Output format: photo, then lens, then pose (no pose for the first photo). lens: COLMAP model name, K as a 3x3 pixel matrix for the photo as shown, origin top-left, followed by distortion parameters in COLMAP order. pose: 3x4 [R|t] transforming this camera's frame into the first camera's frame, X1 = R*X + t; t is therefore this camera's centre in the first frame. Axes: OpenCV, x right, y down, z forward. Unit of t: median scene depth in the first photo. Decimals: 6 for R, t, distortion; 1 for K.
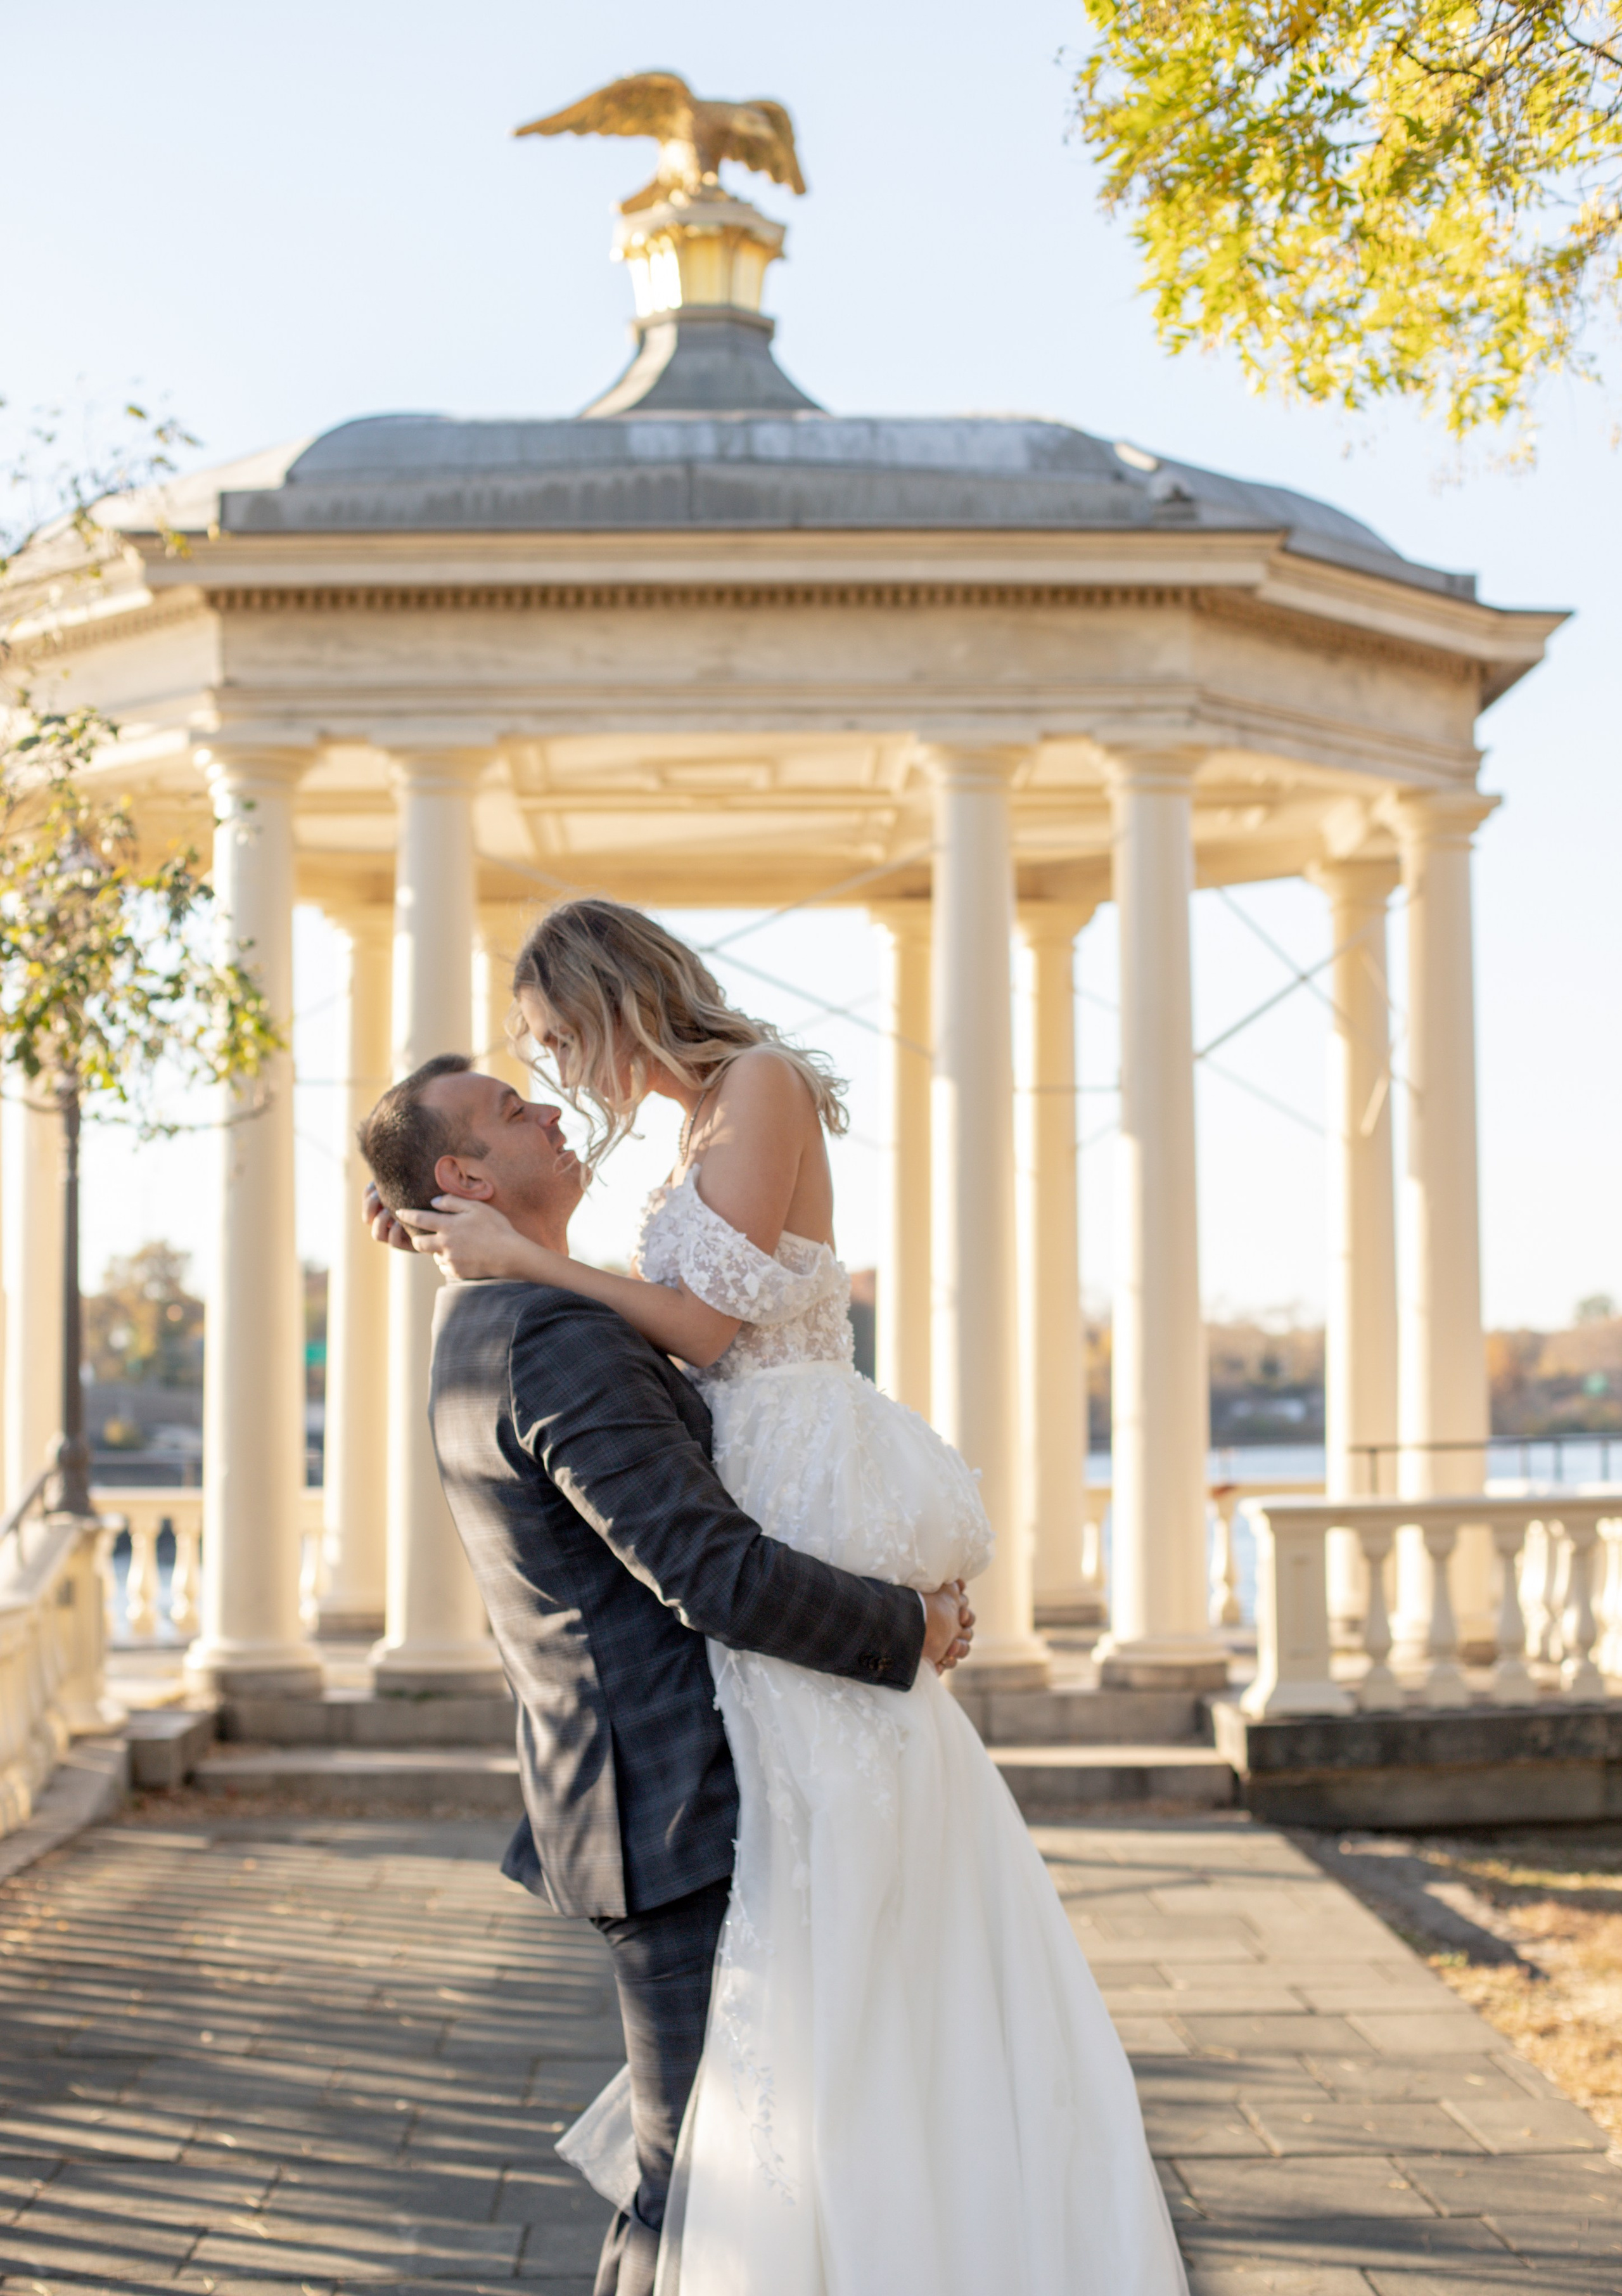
lens RADIAL K [[3740.0, 0, 813.0], [0, 3740.0, 1228.5], [0, 0, 1]] dist [-0.110423, 0.110212]
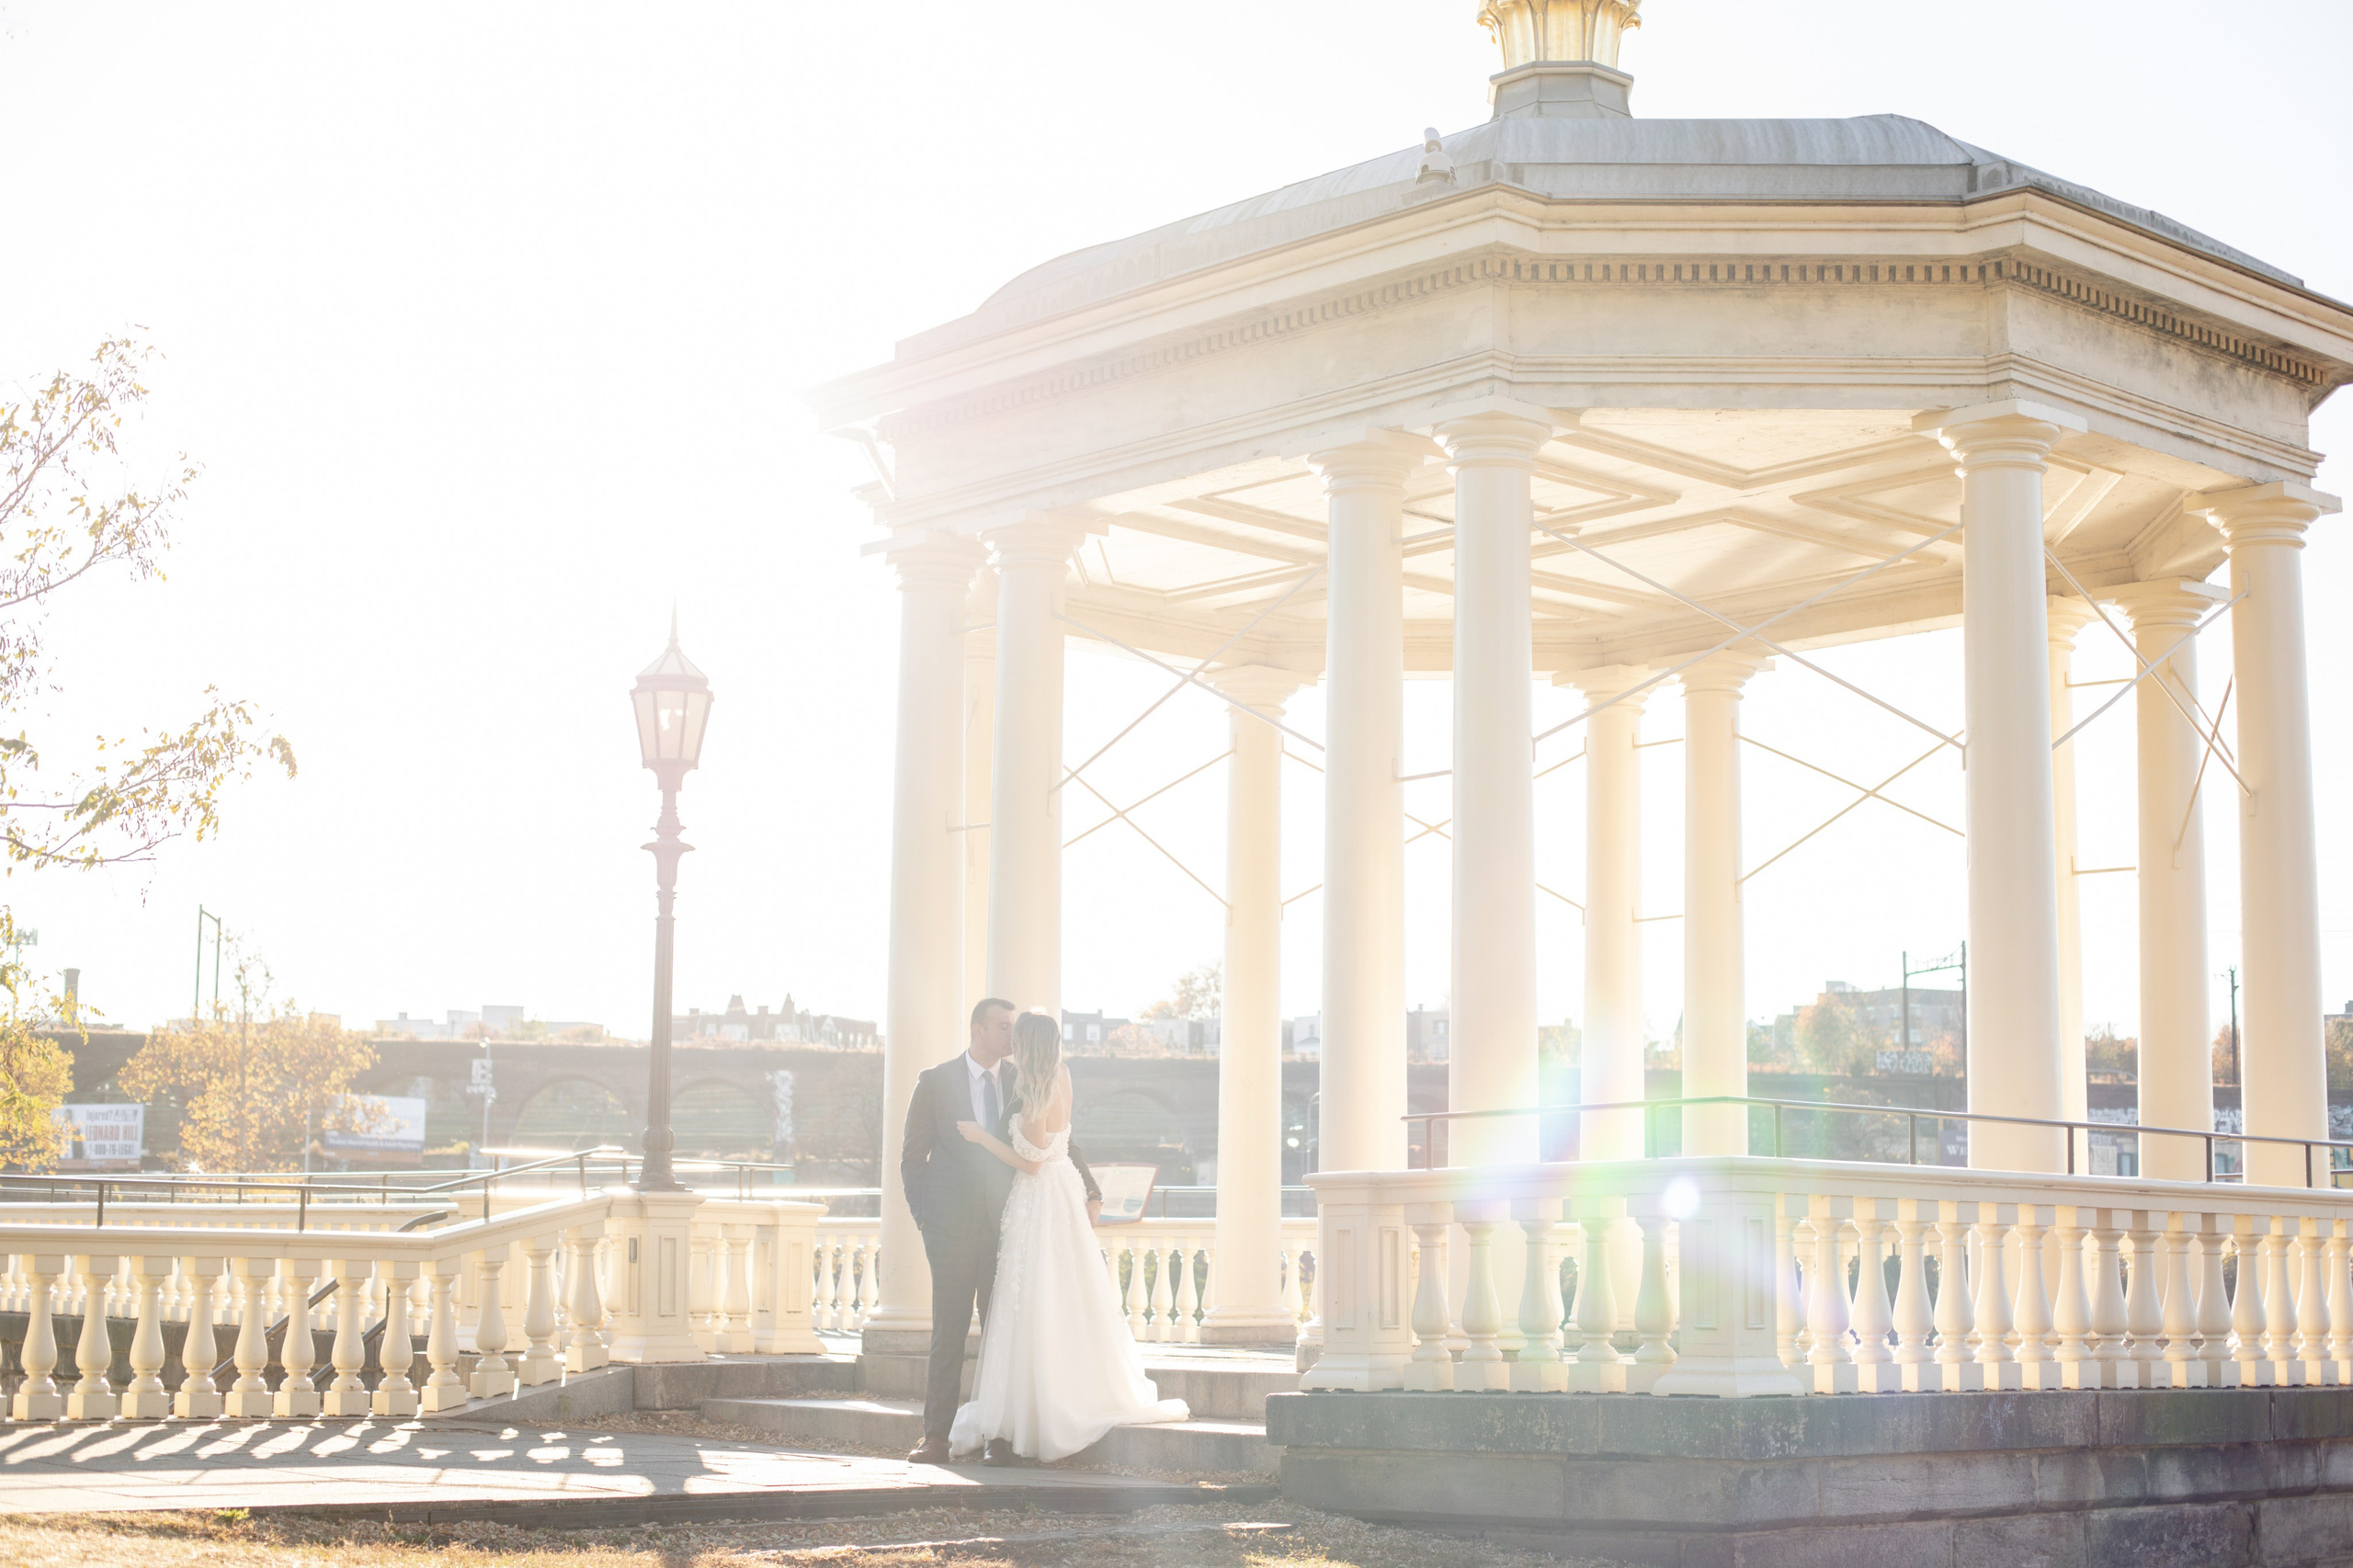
lens RADIAL K [[3484.0, 0, 1185.0], [0, 3484.0, 790.0], [0, 0, 1]] dist [-0.127356, 0.084810]
pose [[0.653415, -0.089983, -0.751633, 0.734677], [0.024462, 0.994901, -0.097841, 0.057308], [0.756604, 0.045545, 0.652285, 0.344833]]
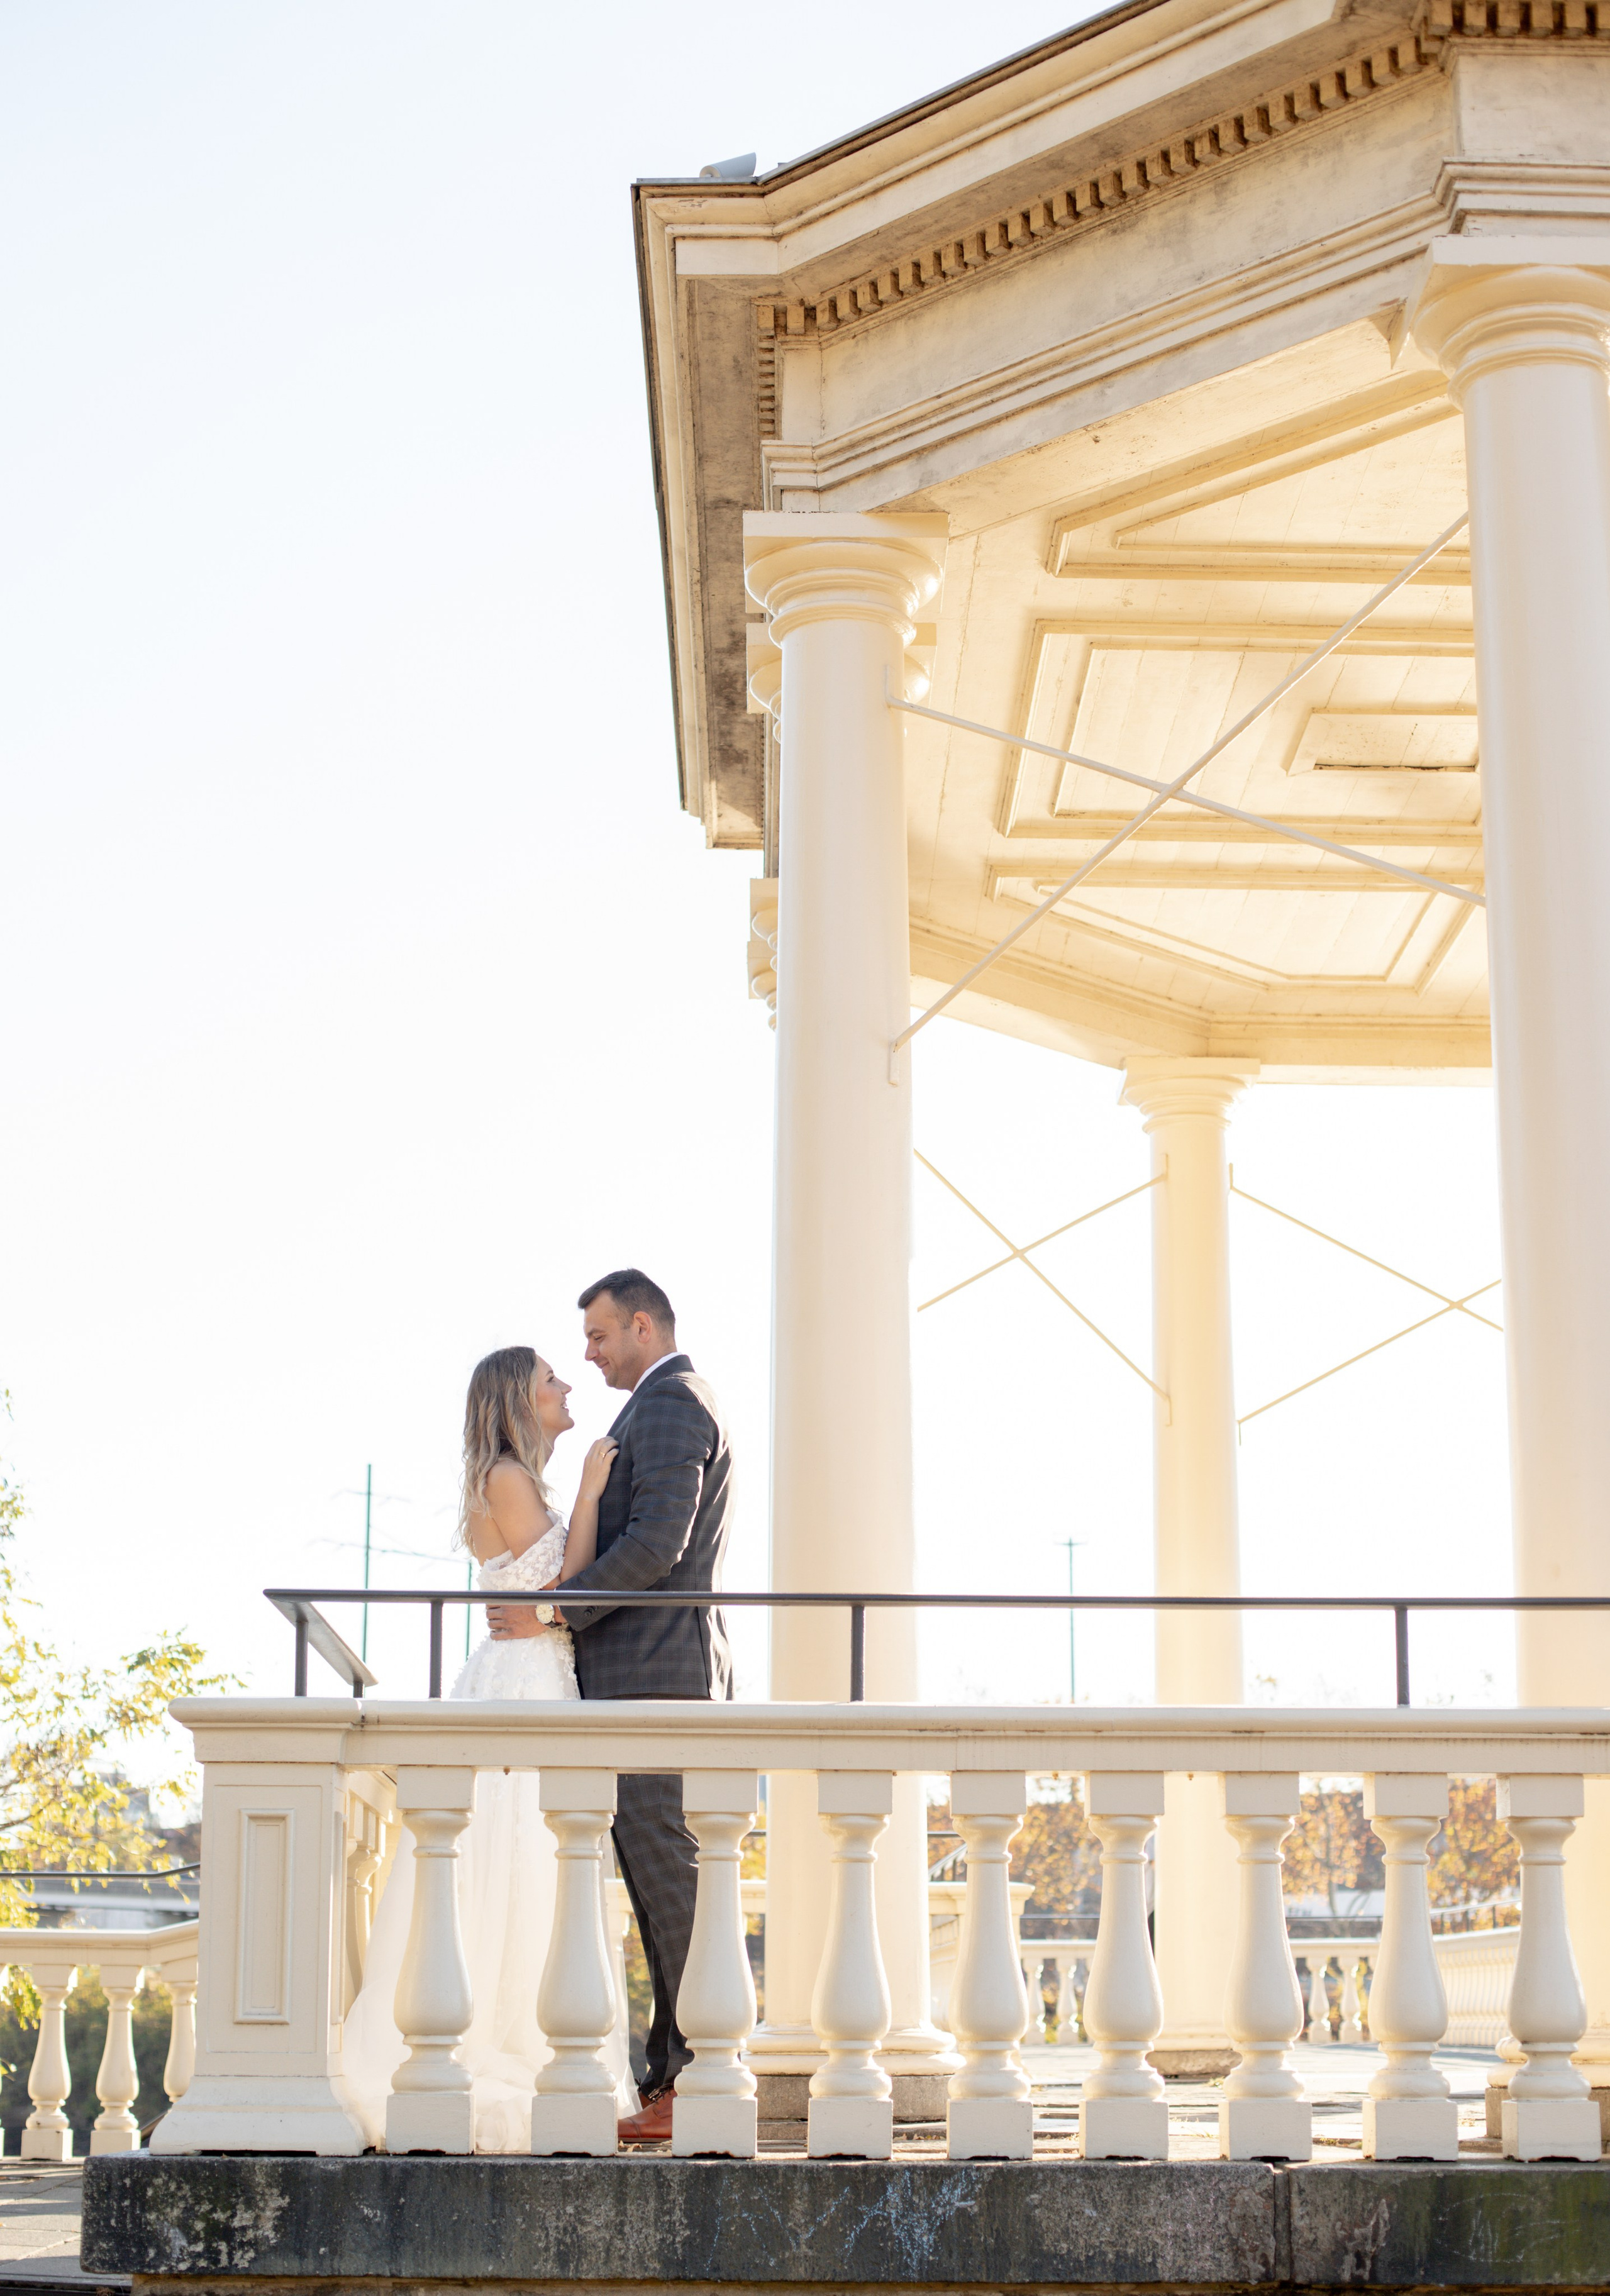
lens RADIAL K [[3537.8, 0, 811.0], [0, 3537.8, 1203.8], [0, 0, 1]] dist [-0.126128, 0.091105]
pose [[-0.009068, -0.213399, -0.976923, 0.649866], [0.053636, 0.975453, -0.213576, 0.100935], [0.998519, -0.054335, 0.002600, 1.002914]]
